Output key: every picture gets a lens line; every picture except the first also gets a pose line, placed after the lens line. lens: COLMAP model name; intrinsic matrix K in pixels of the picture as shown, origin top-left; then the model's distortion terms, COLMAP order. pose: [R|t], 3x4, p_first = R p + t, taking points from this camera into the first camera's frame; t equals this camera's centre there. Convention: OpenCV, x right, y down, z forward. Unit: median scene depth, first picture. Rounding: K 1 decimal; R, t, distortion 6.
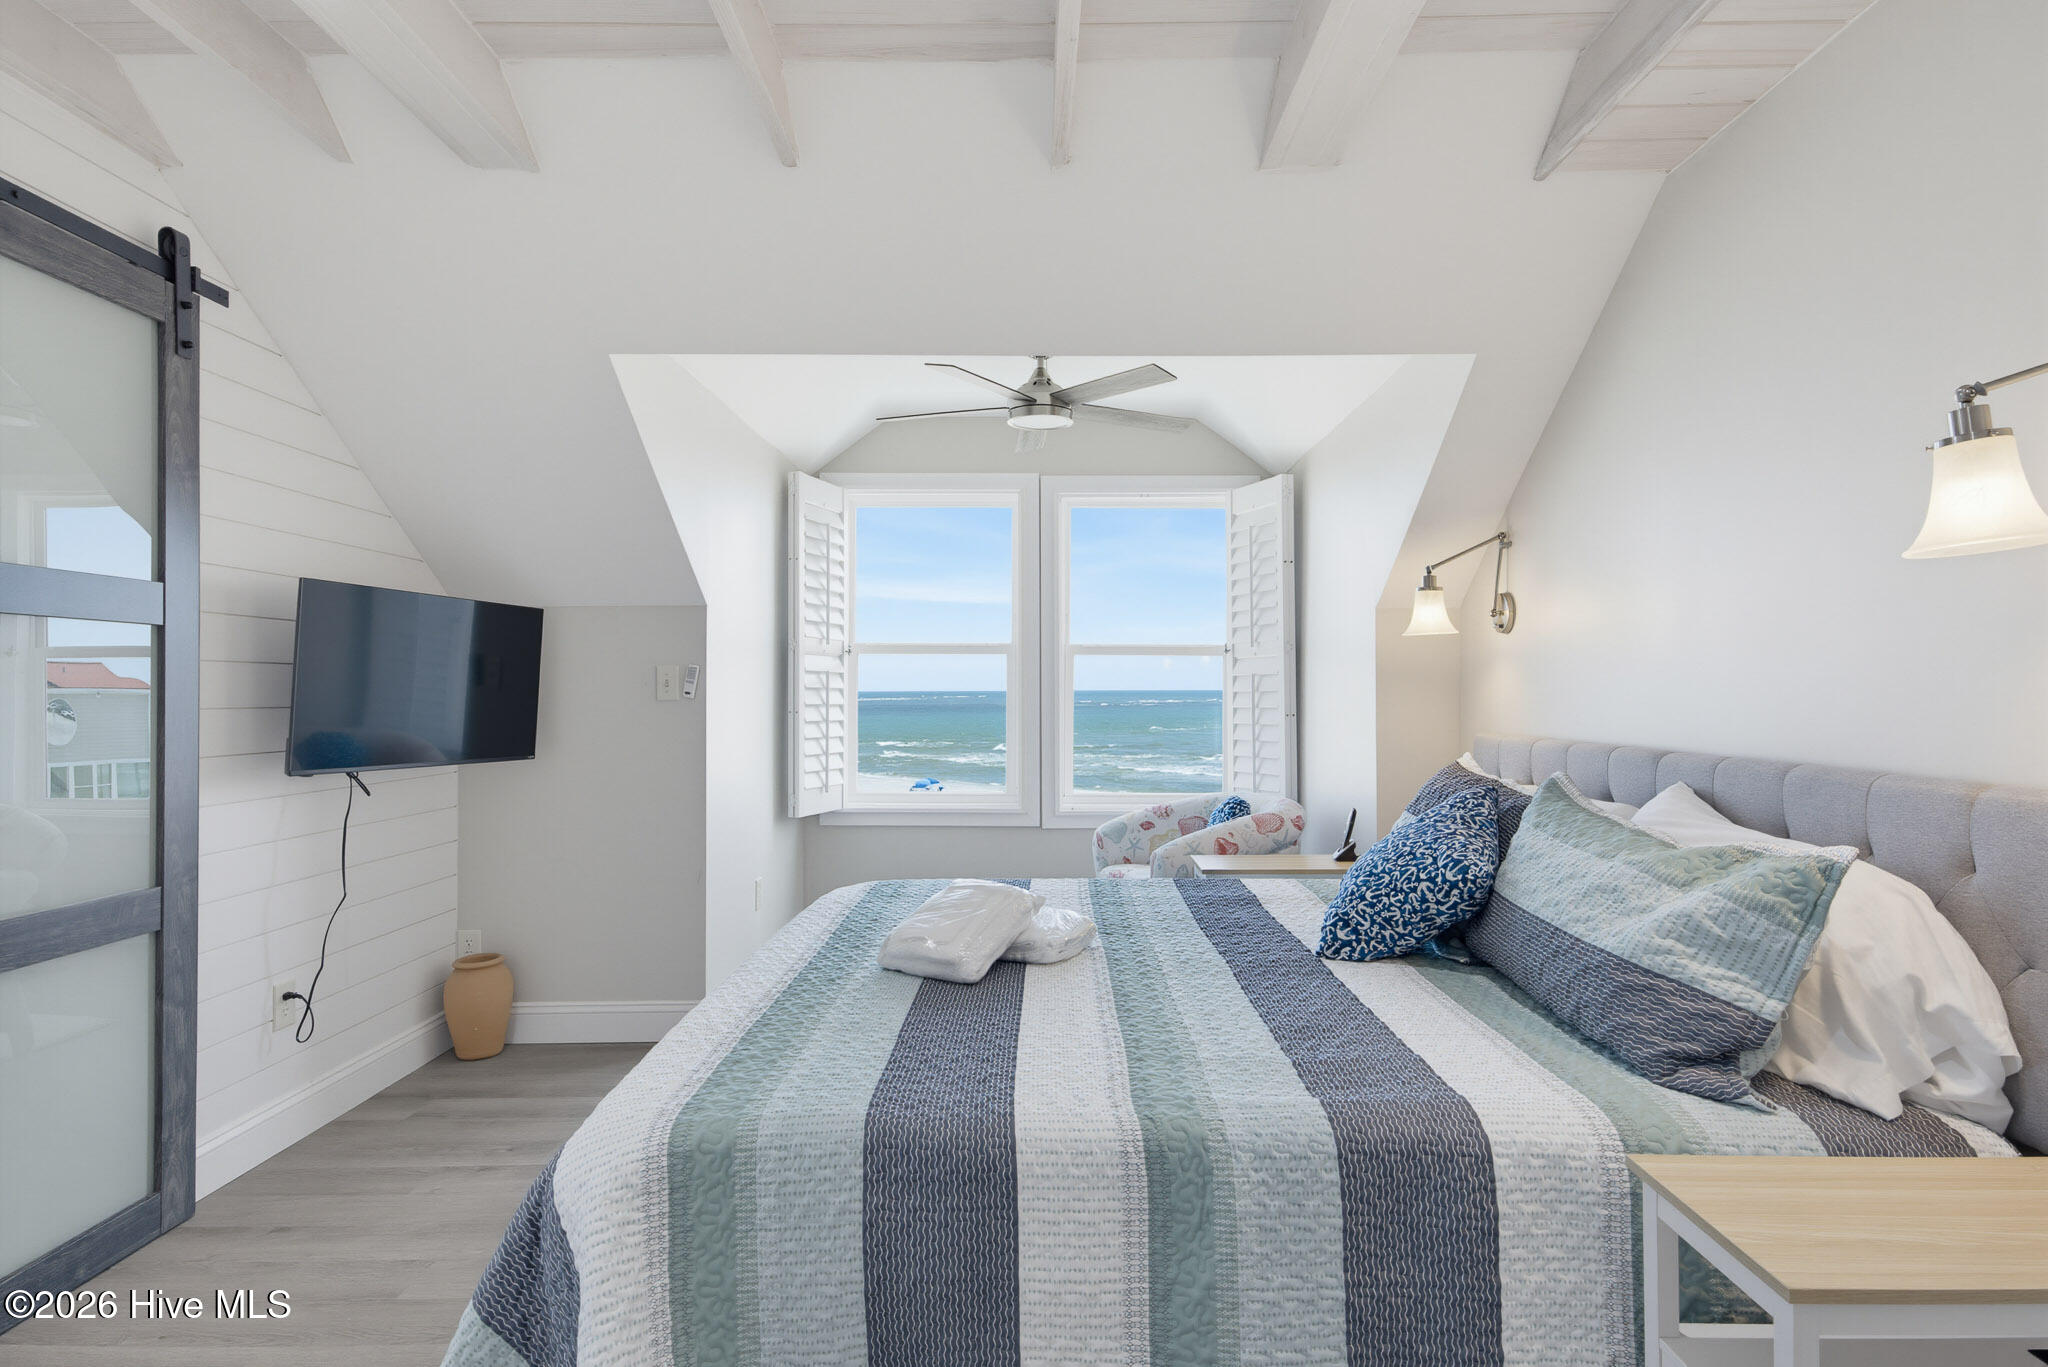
lens RADIAL K [[1065.0, 0, 1045.4], [0, 1065.0, 686.9], [0, 0, 1]] dist [0.023609, -0.002199]
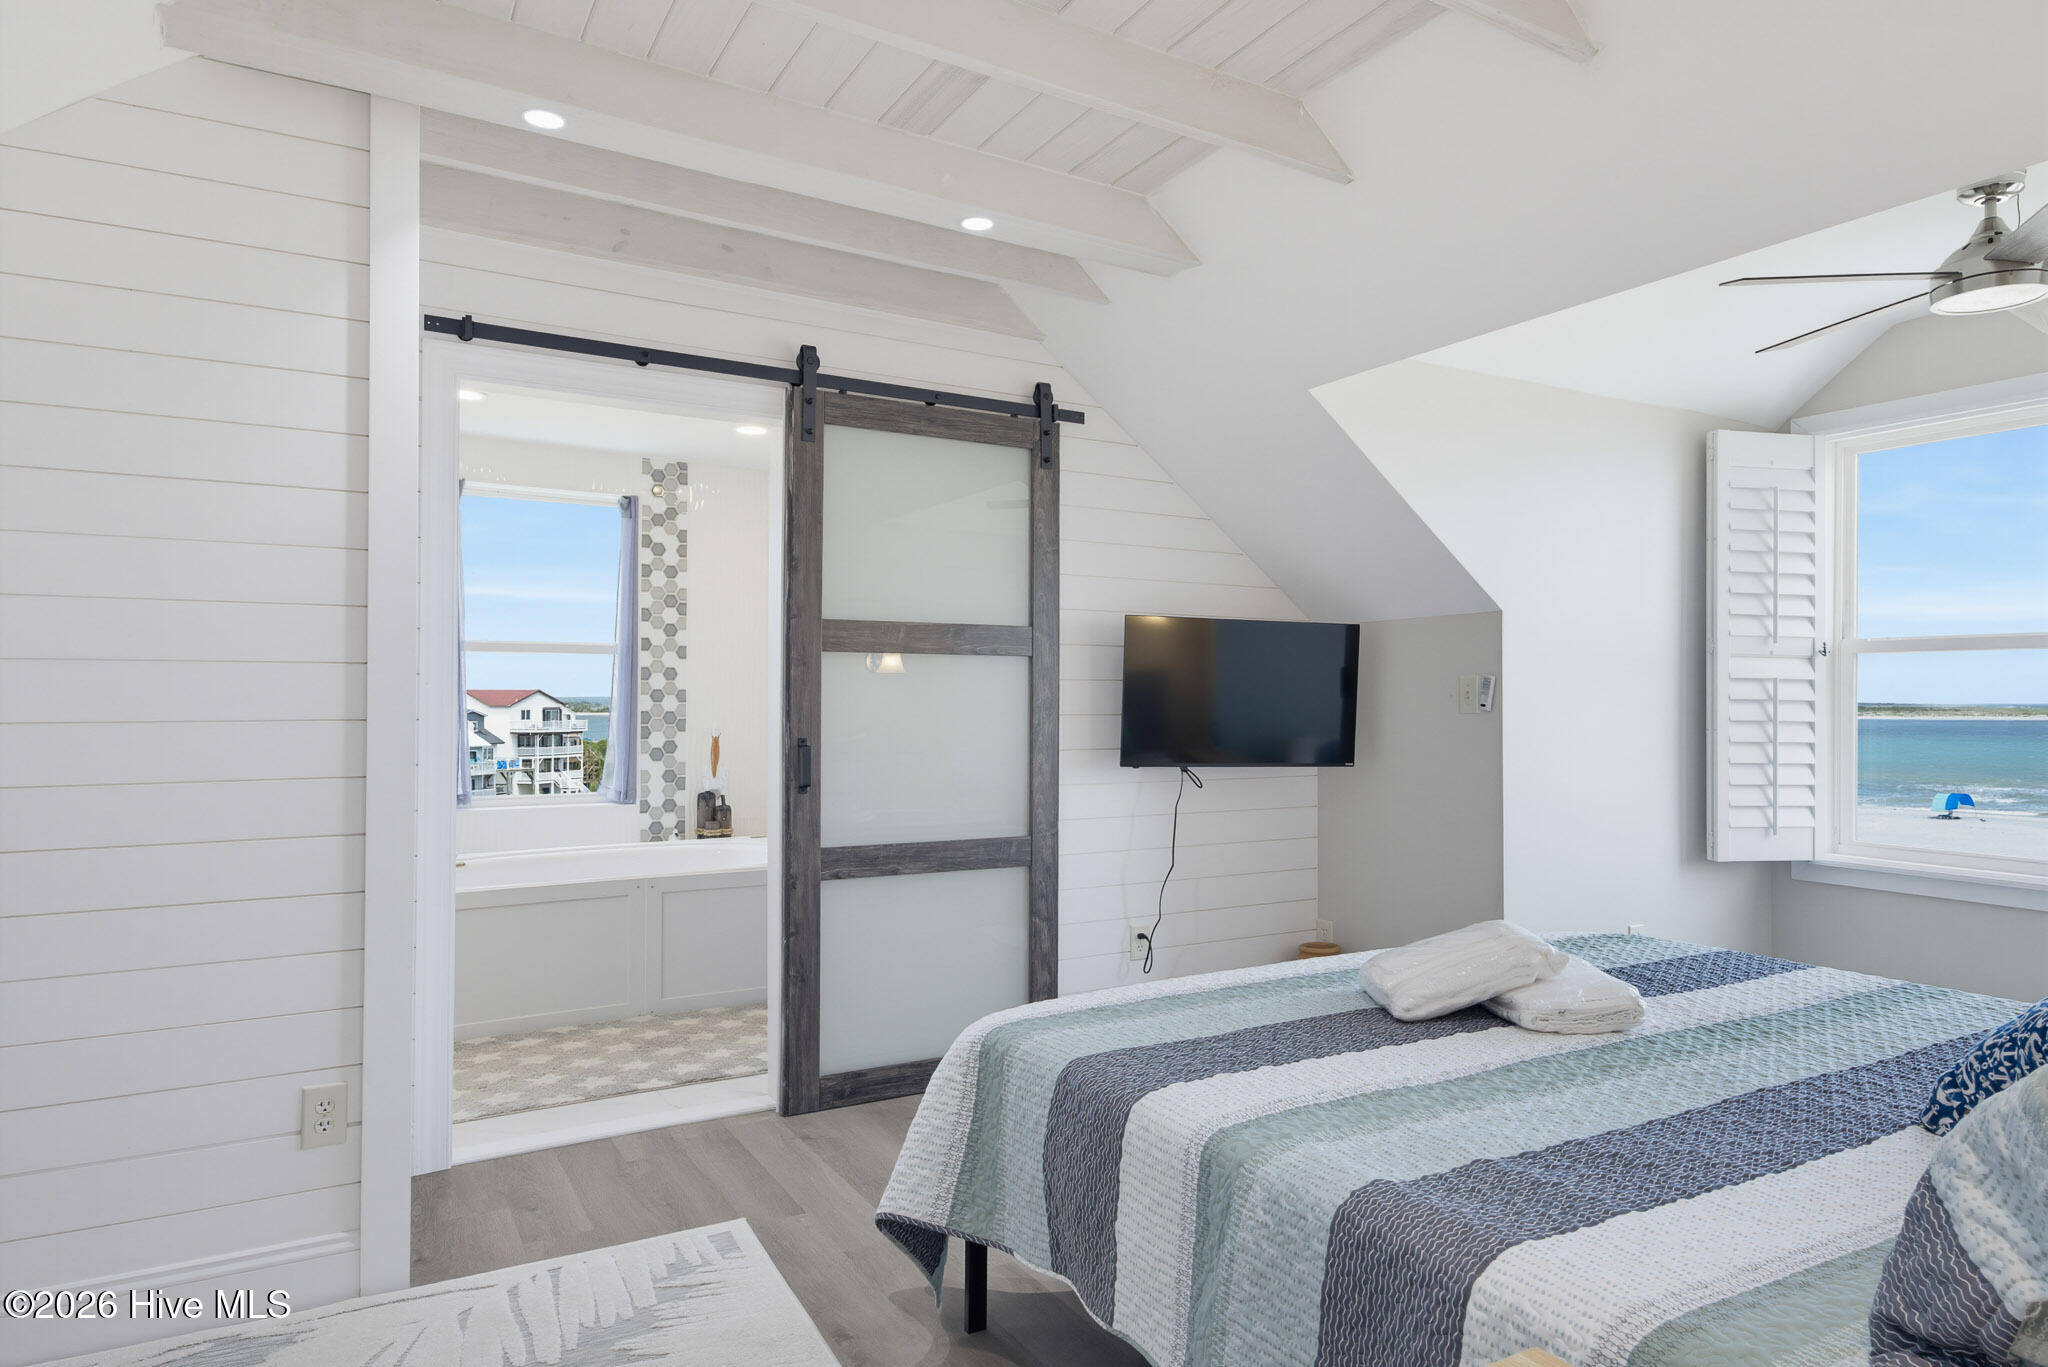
lens RADIAL K [[1257.4, 0, 1024.0], [0, 1257.4, 683.5], [0, 0, 1]] dist [-0.001691, 0.000710]
pose [[0.485858, -0.008465, -0.873997, 0.637675], [-0.000266, 0.999952, -0.009833, -0.003074], [0.874038, 0.005010, 0.485832, 0.161209]]
